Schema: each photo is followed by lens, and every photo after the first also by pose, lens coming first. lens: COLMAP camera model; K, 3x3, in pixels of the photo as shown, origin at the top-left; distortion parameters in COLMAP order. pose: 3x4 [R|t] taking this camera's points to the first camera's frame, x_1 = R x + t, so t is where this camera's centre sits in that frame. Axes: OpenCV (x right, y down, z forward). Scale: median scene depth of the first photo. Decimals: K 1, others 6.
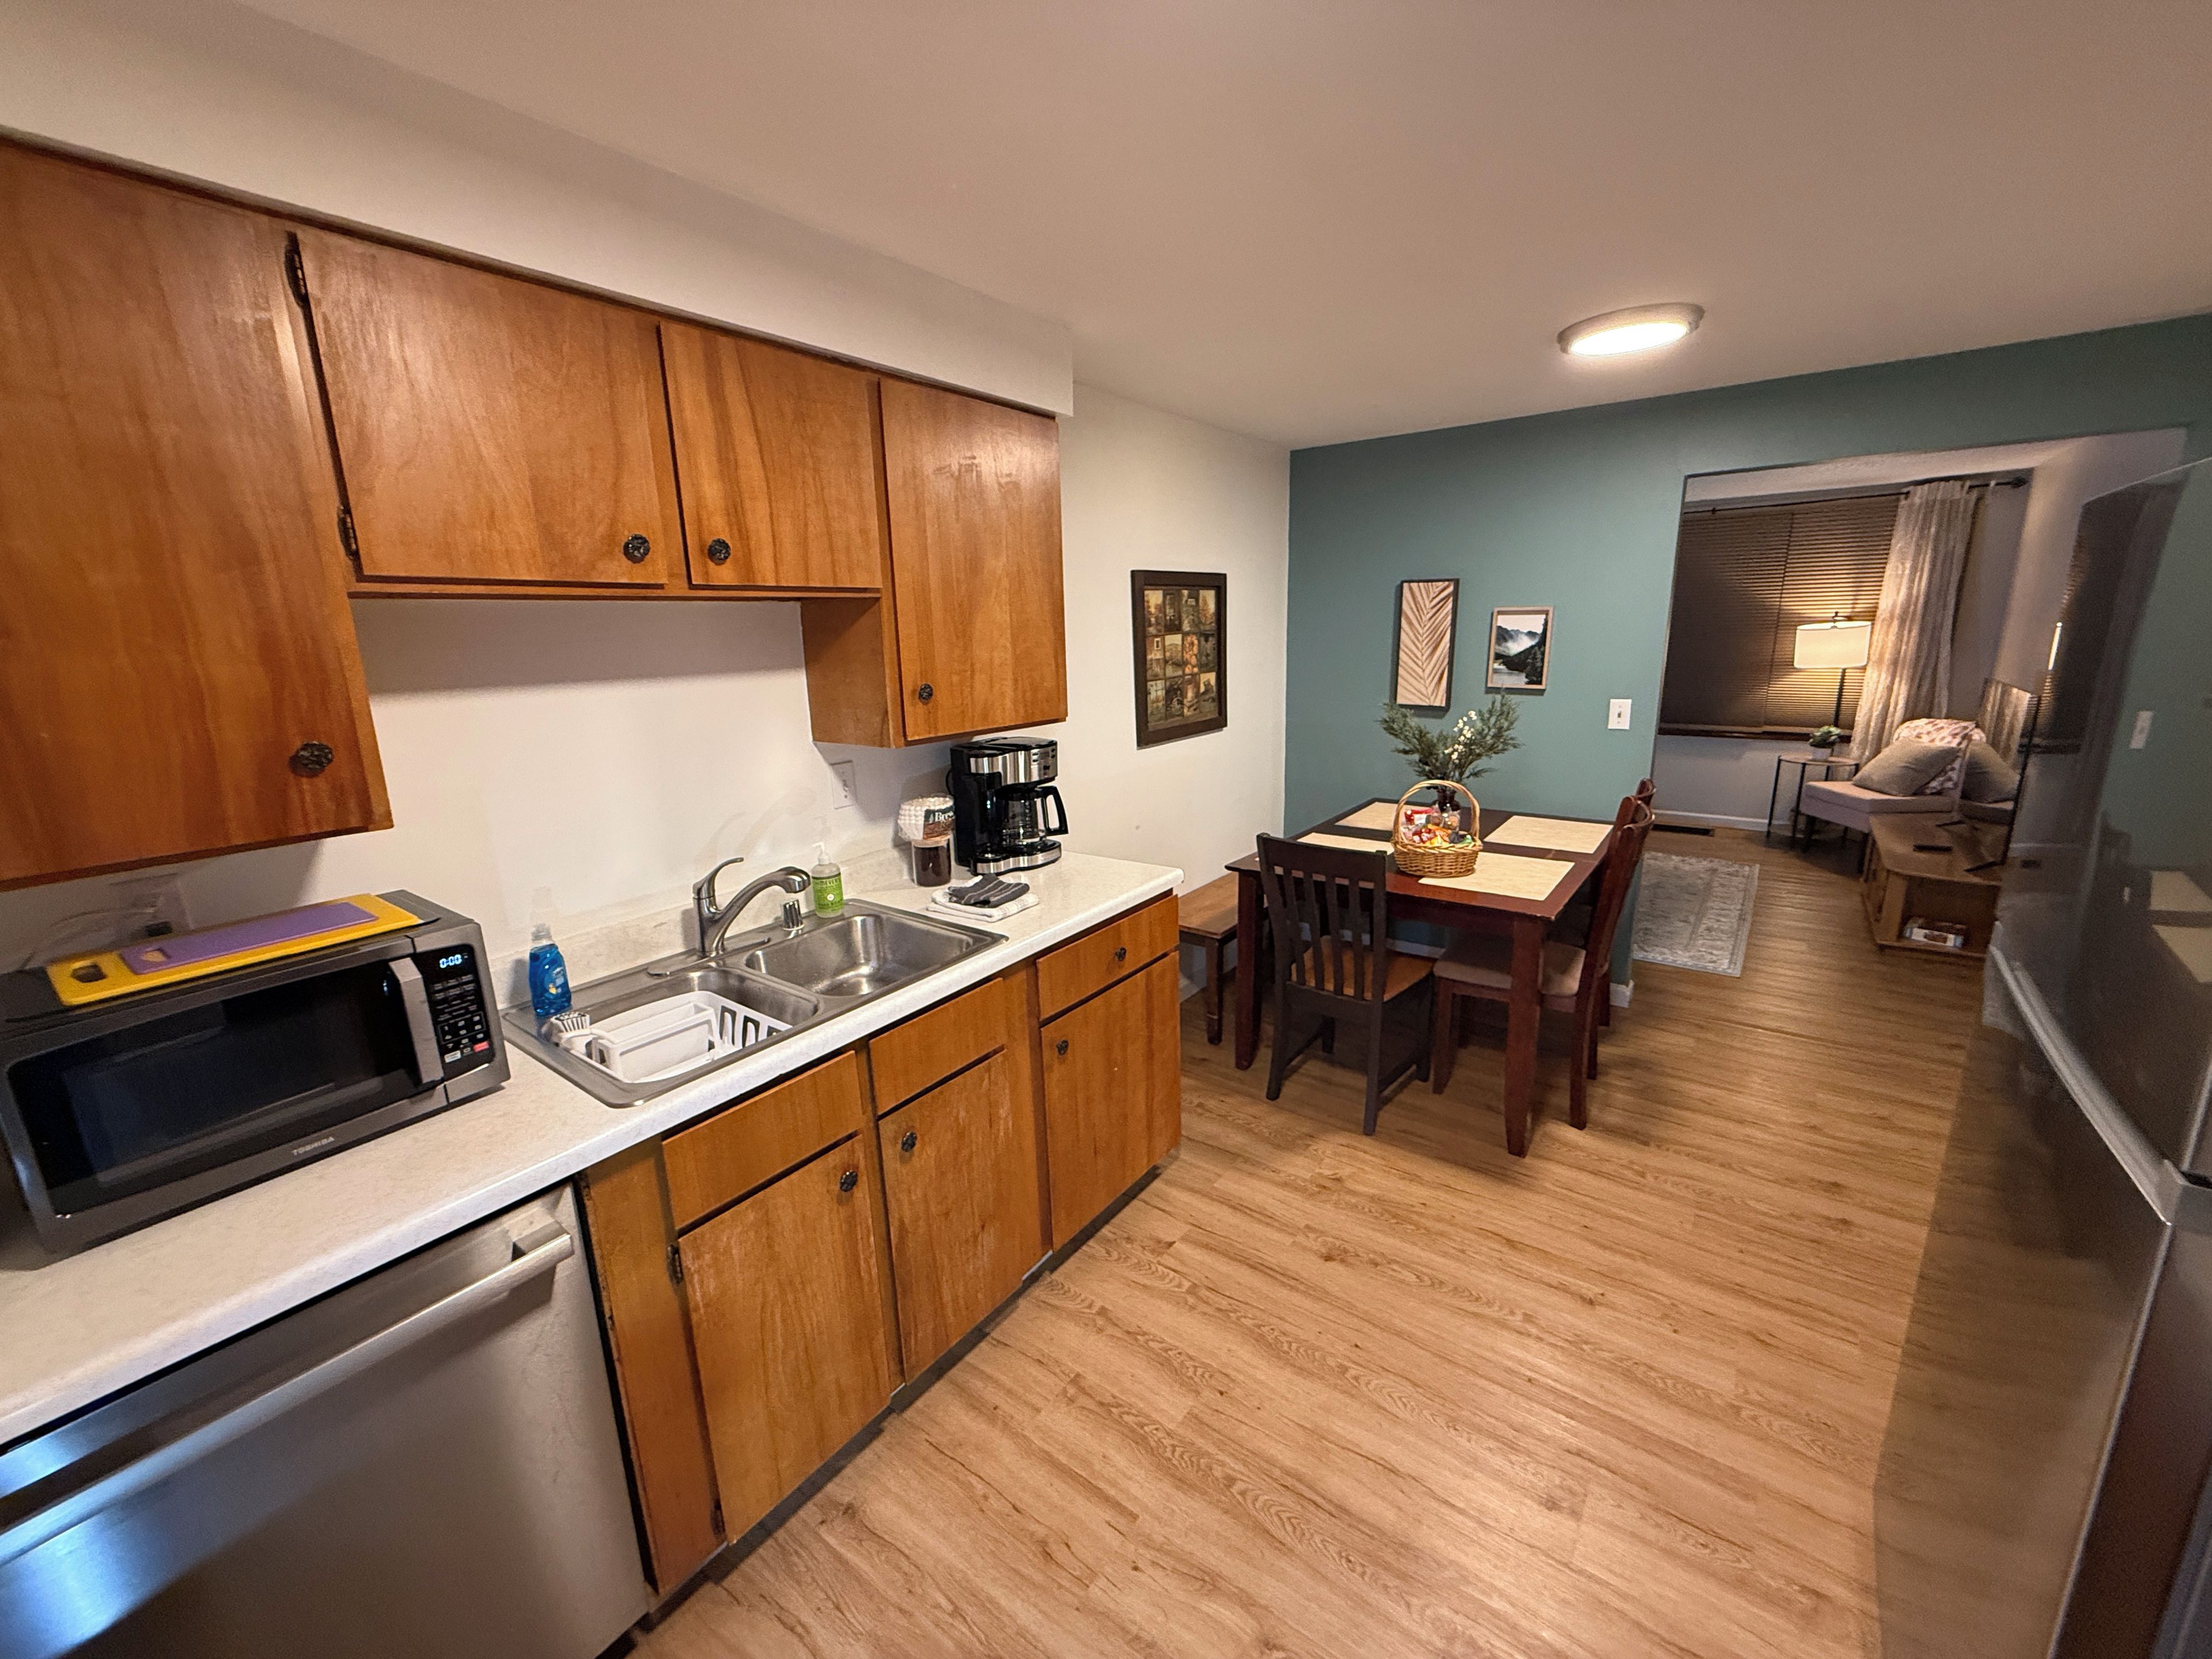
lens RADIAL K [[878.6, 0, 1101.7], [0, 878.6, 828.1], [0, 0, 1]] dist [-0.003852, 0.000133]
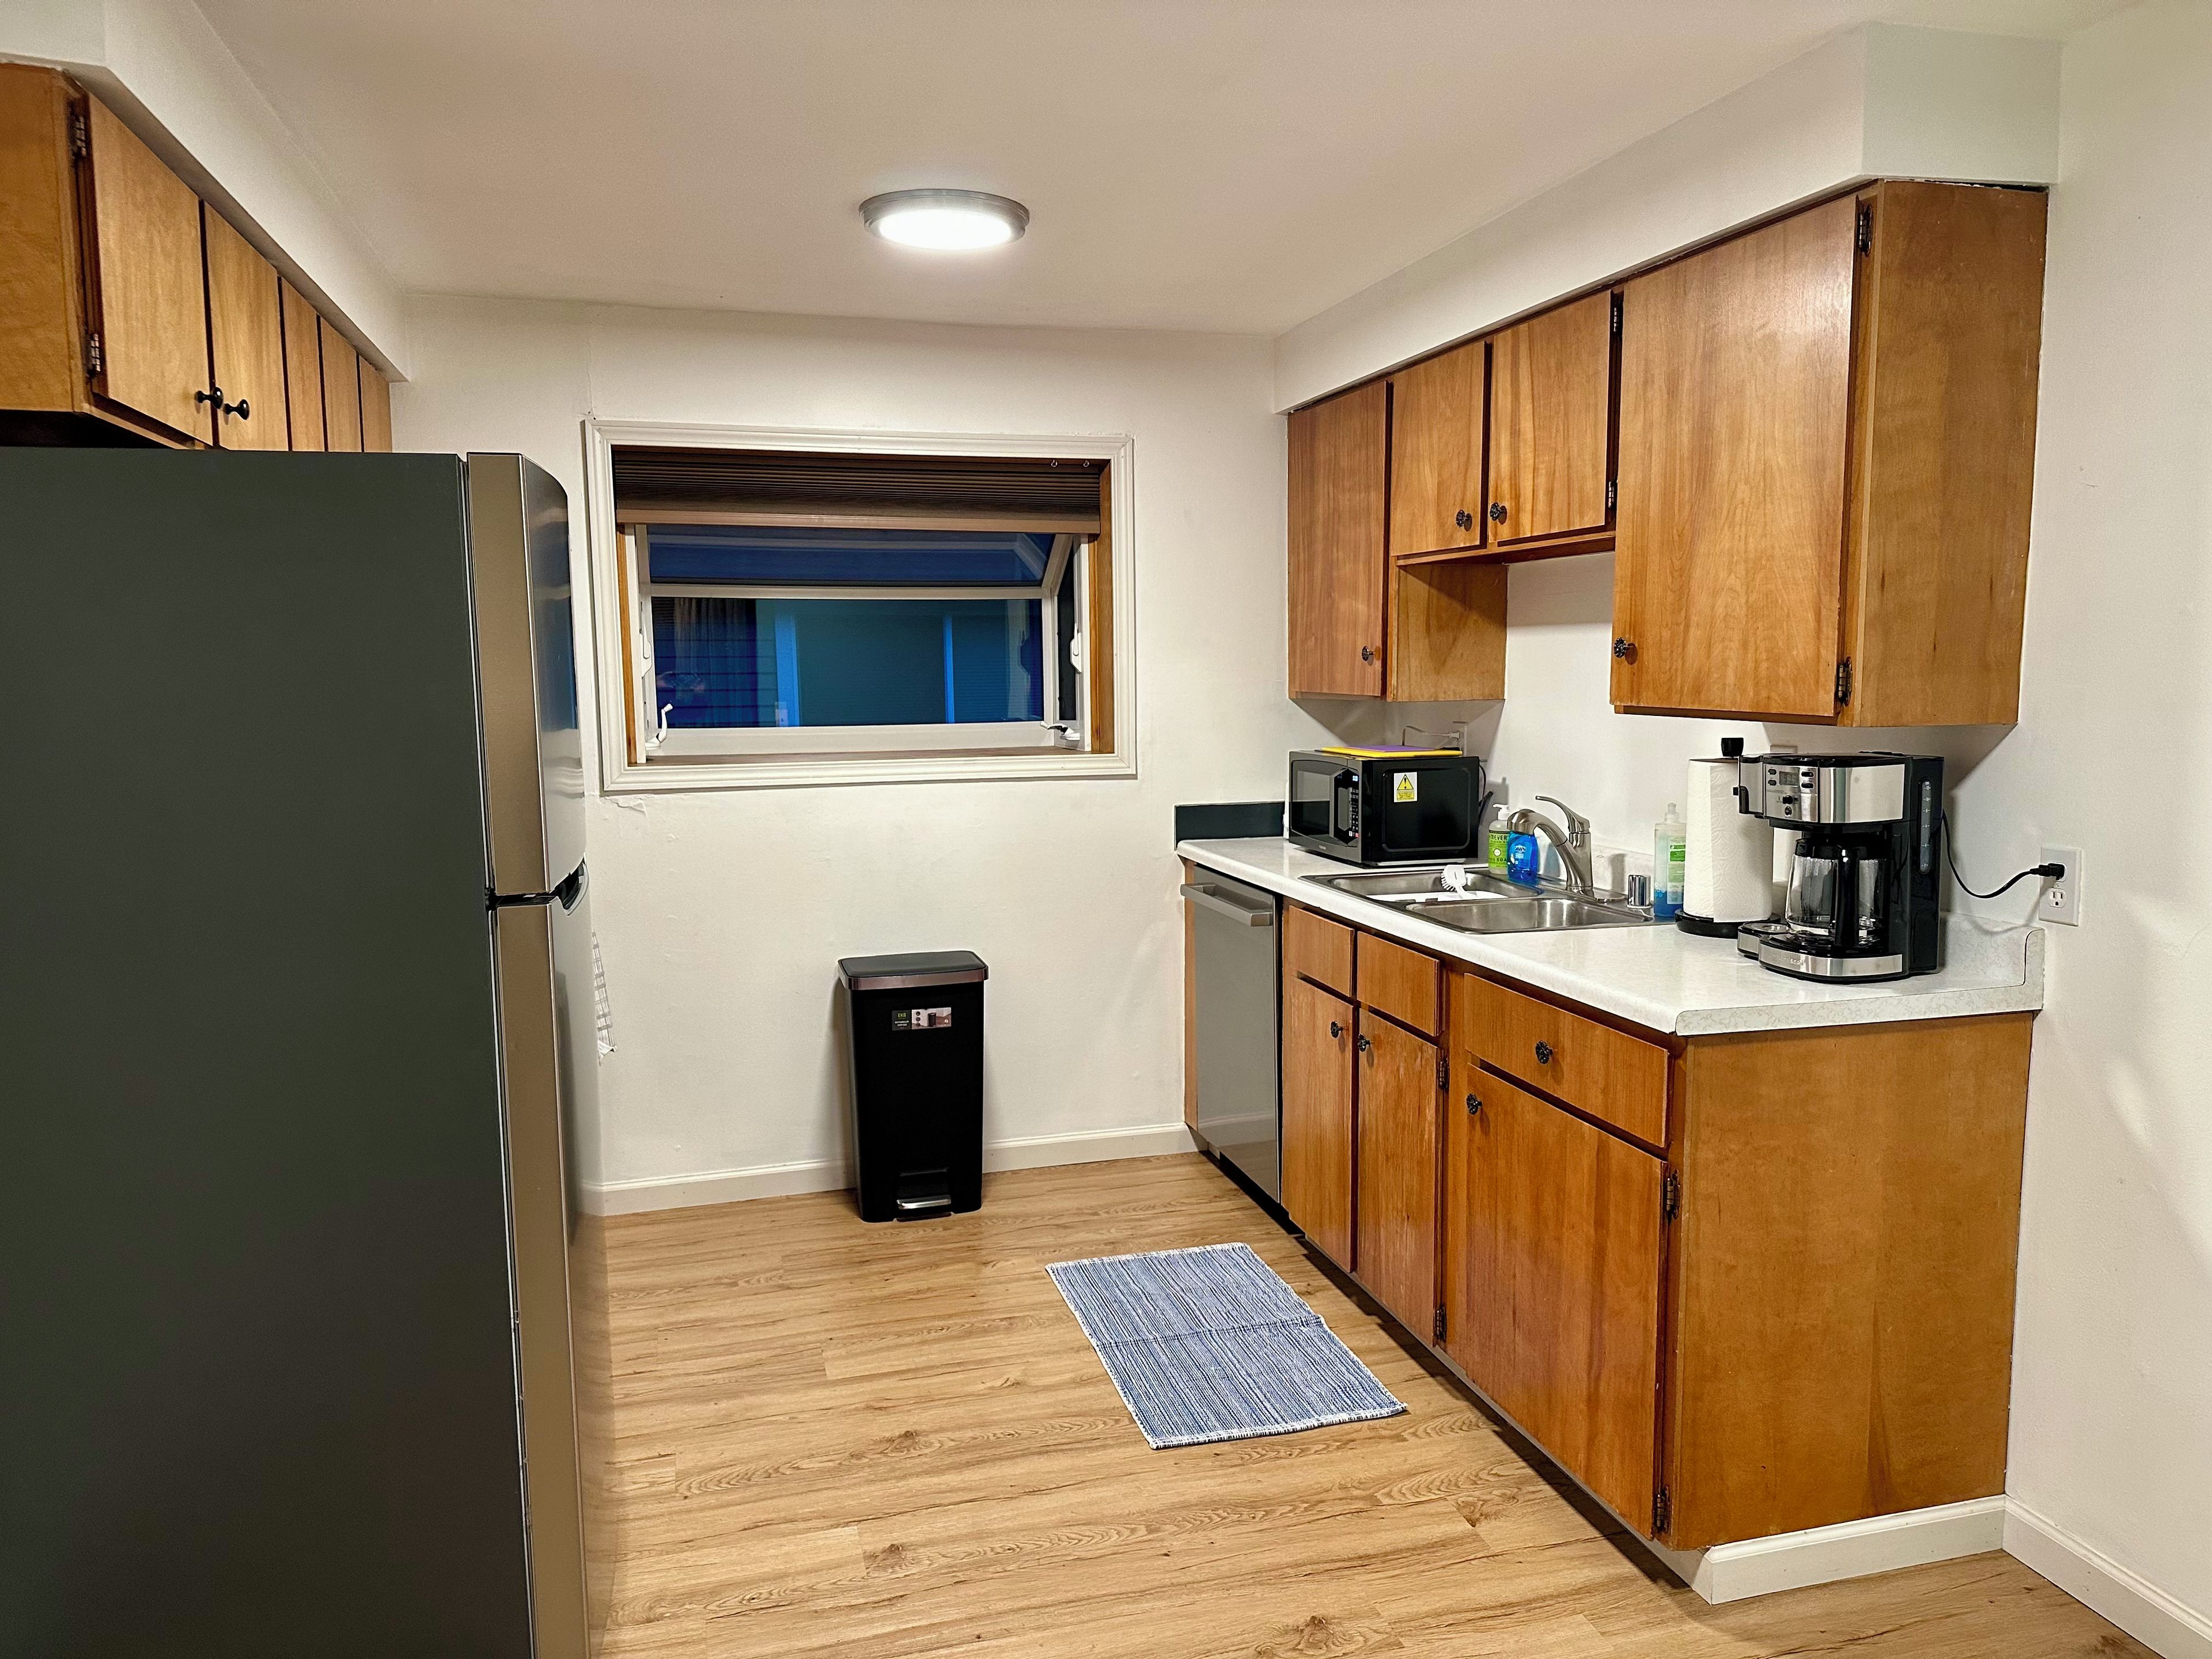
lens RADIAL K [[1534.3, 0, 1099.1], [0, 1534.3, 829.4], [0, 0, 1]] dist [0.009352, -0.021577]
pose [[-0.613517, 0.124233, -0.779848, 0.727196], [-0.146299, 0.952571, 0.266844, -0.181651], [0.776011, 0.277804, -0.566243, 0.885542]]
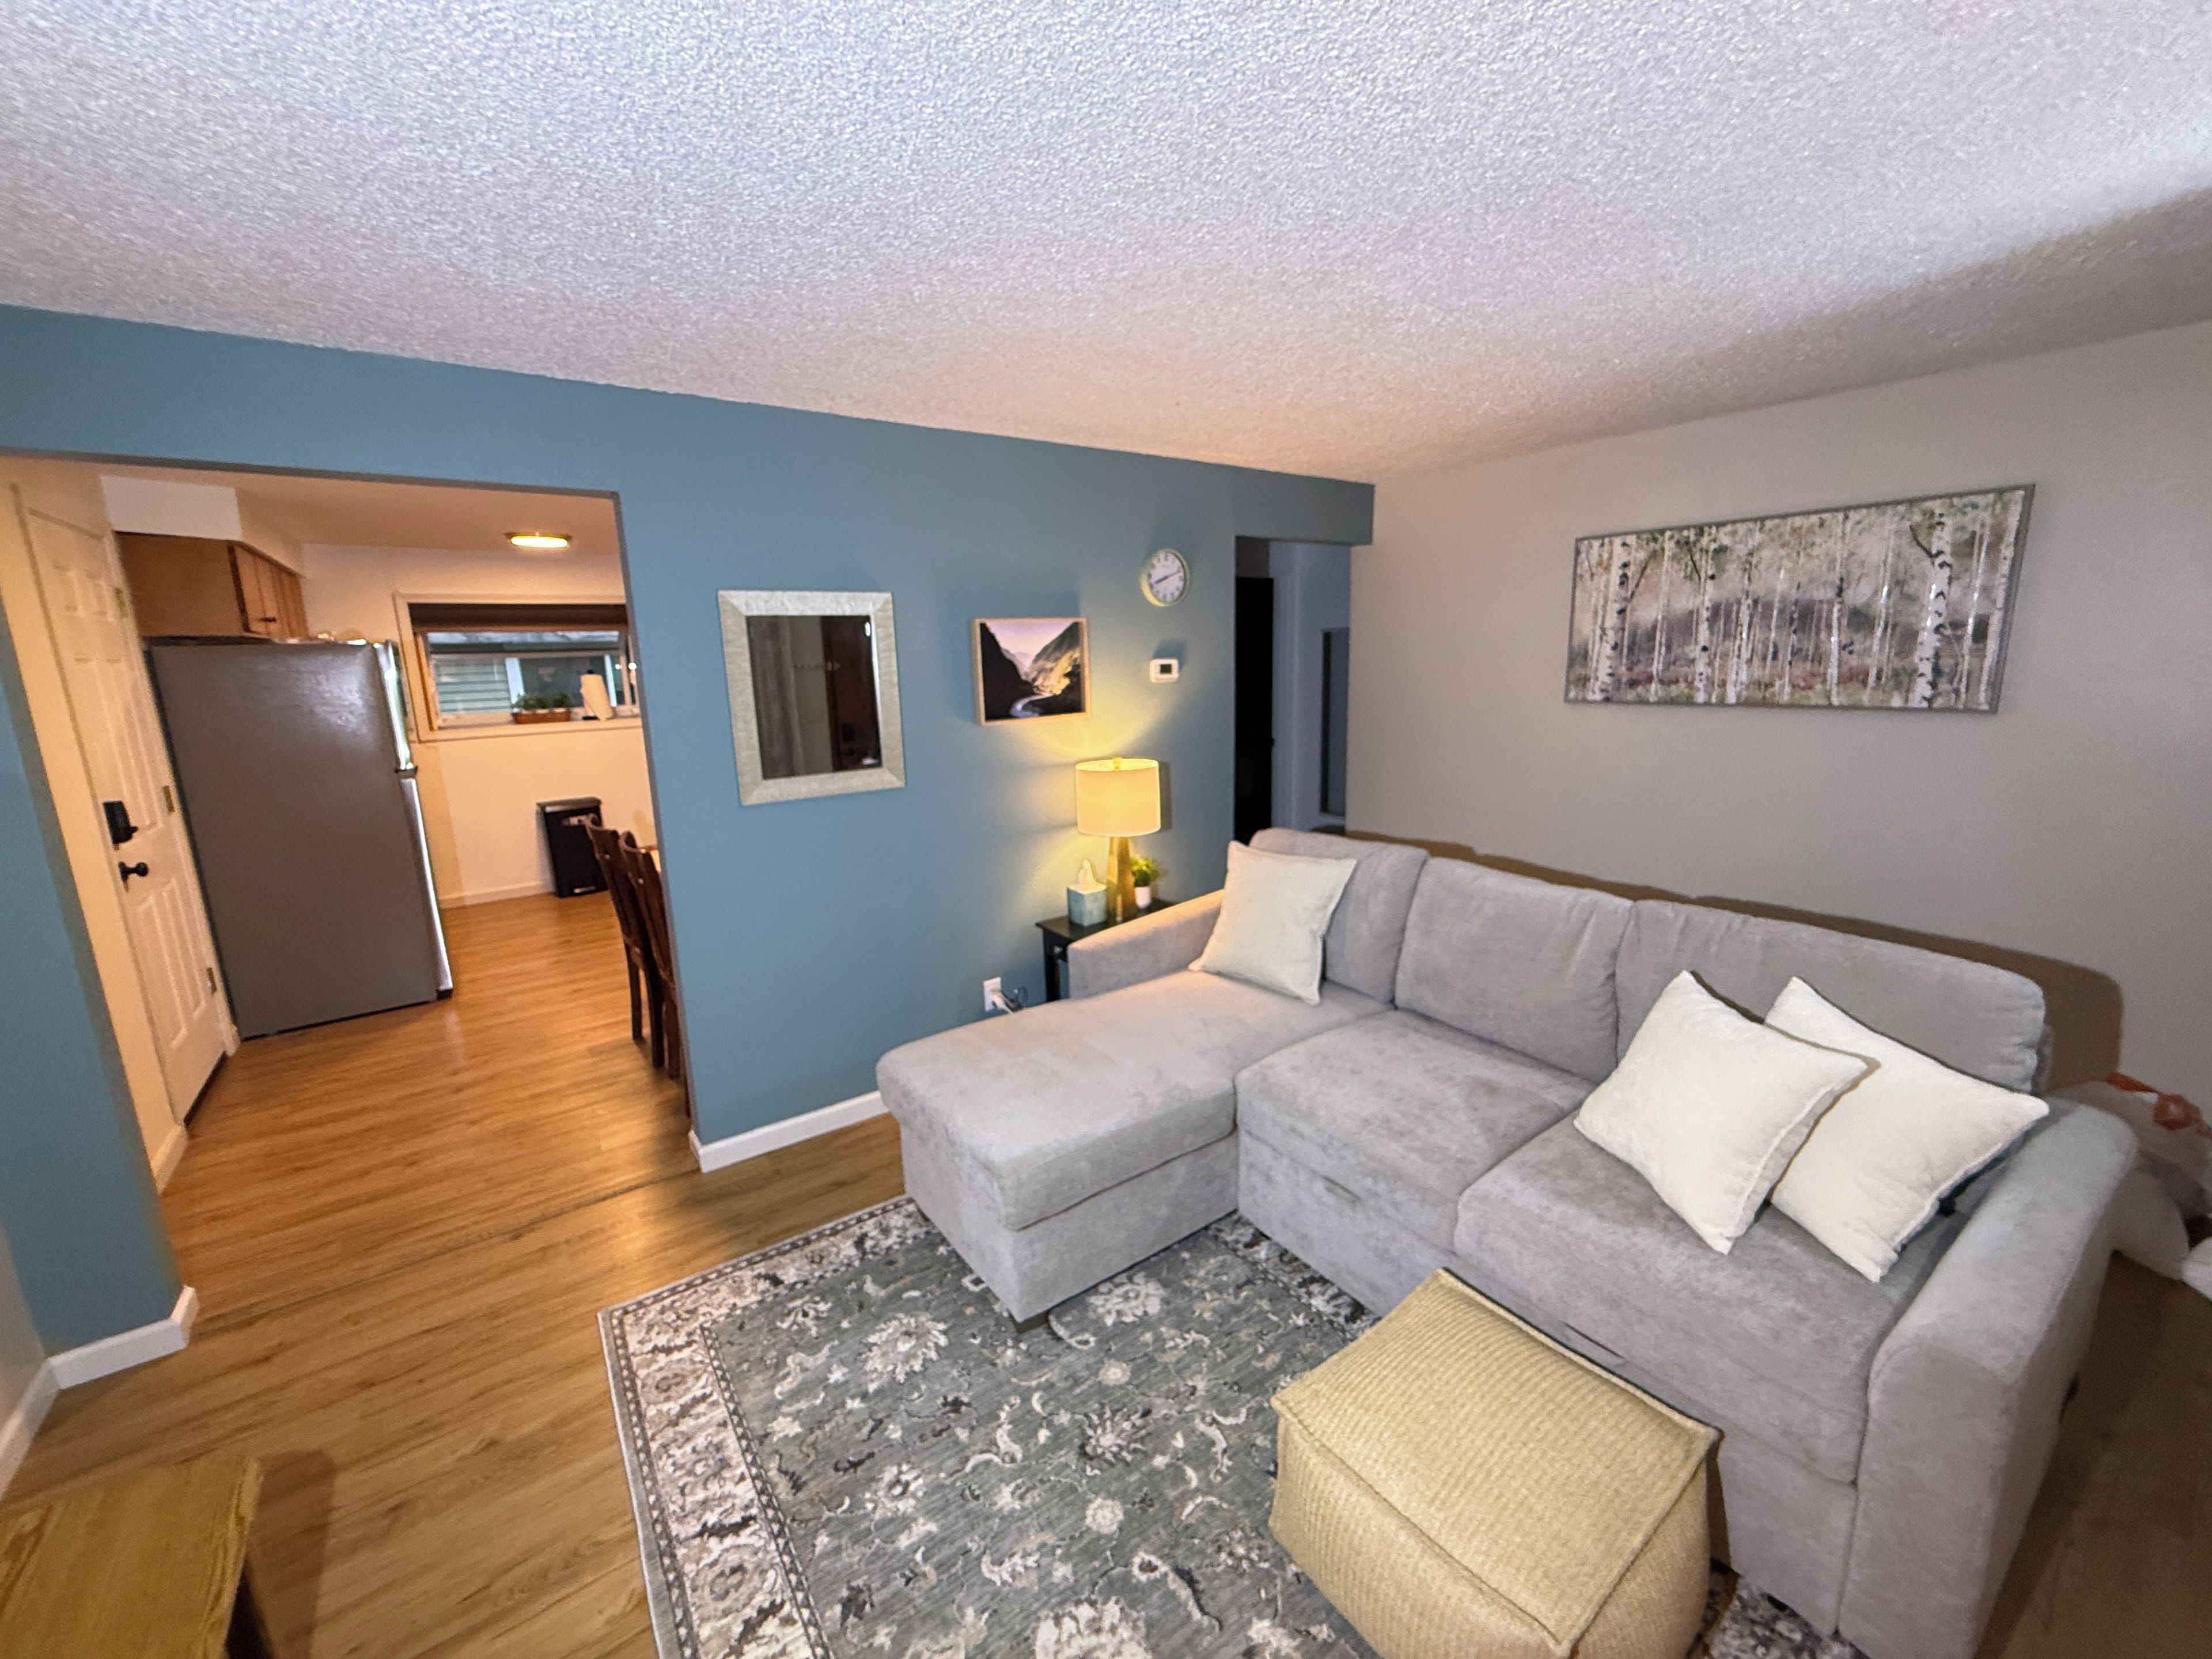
lens RADIAL K [[878.6, 0, 1102.8], [0, 878.6, 827.8], [0, 0, 1]] dist [-0.003852, 0.000133]
pose [[-0.286301, 0.229691, -0.930201, 1.274179], [-0.182424, 0.940014, 0.288262, -0.410457], [0.940613, 0.252221, -0.227226, 1.580694]]
